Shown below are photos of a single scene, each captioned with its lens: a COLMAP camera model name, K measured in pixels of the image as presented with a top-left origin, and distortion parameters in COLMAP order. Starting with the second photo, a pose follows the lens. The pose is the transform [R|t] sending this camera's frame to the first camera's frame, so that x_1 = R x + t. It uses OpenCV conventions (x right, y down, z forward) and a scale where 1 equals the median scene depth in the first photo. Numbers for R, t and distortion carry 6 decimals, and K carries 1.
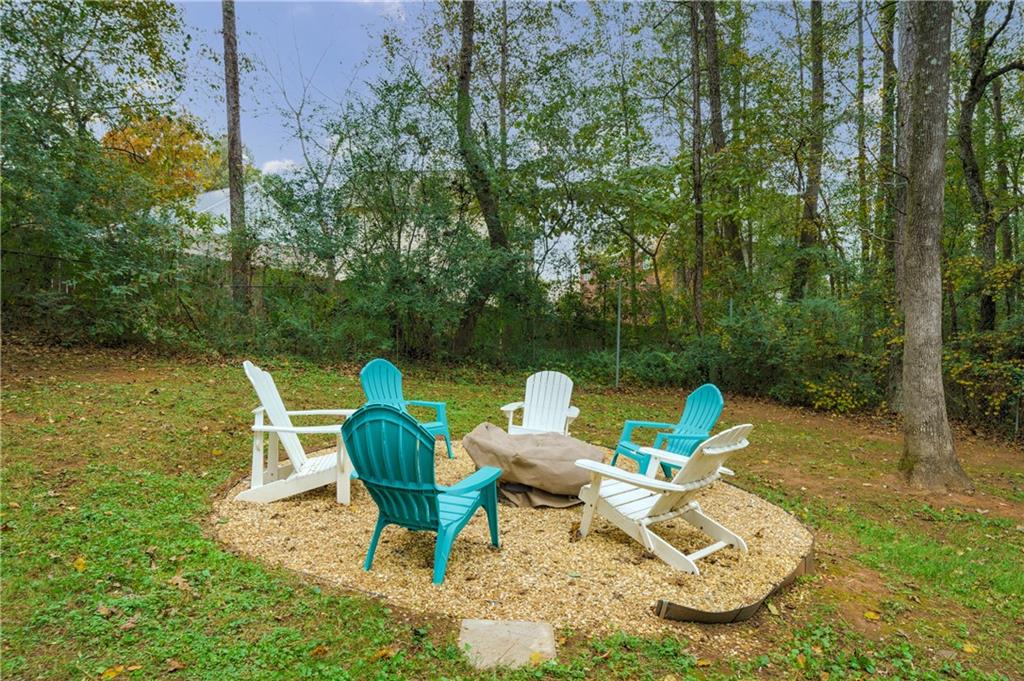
lens RADIAL K [[612.6, 0, 511.0], [0, 612.6, 343.9], [0, 0, 1]] dist [-0.001517, 0.000666]
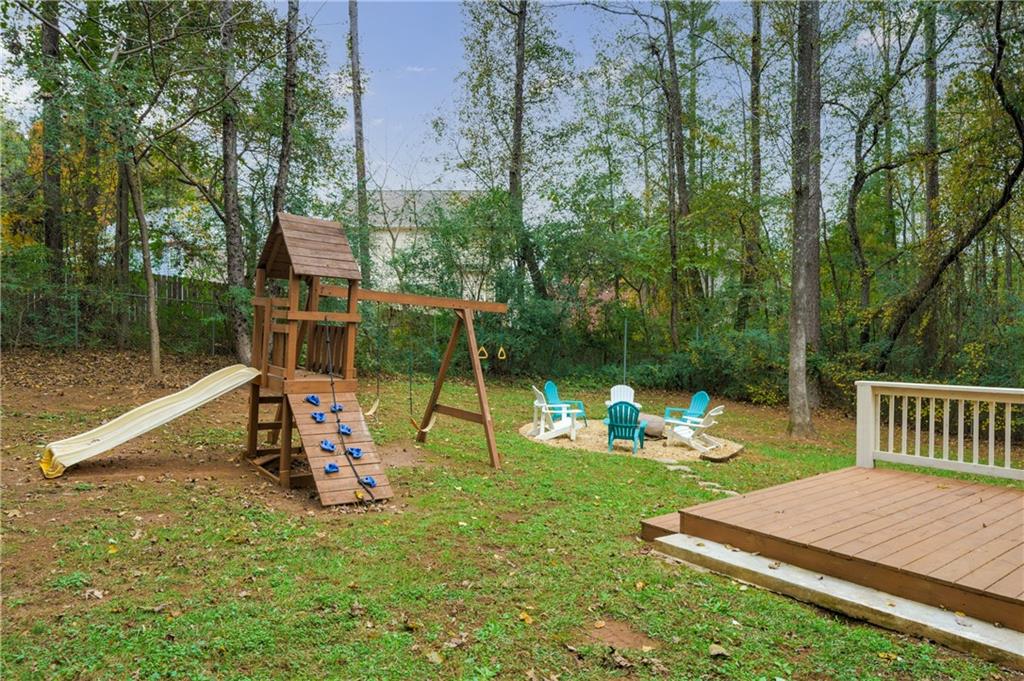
lens RADIAL K [[647.5, 0, 512.2], [0, 647.5, 340.5], [0, 0, 1]] dist [-0.007757, -0.000691]
pose [[0.995889, -0.006295, 0.090365, -0.255069], [0.006393, 0.999979, -0.000790, -0.054049], [-0.090358, 0.001365, 0.995908, -0.571186]]
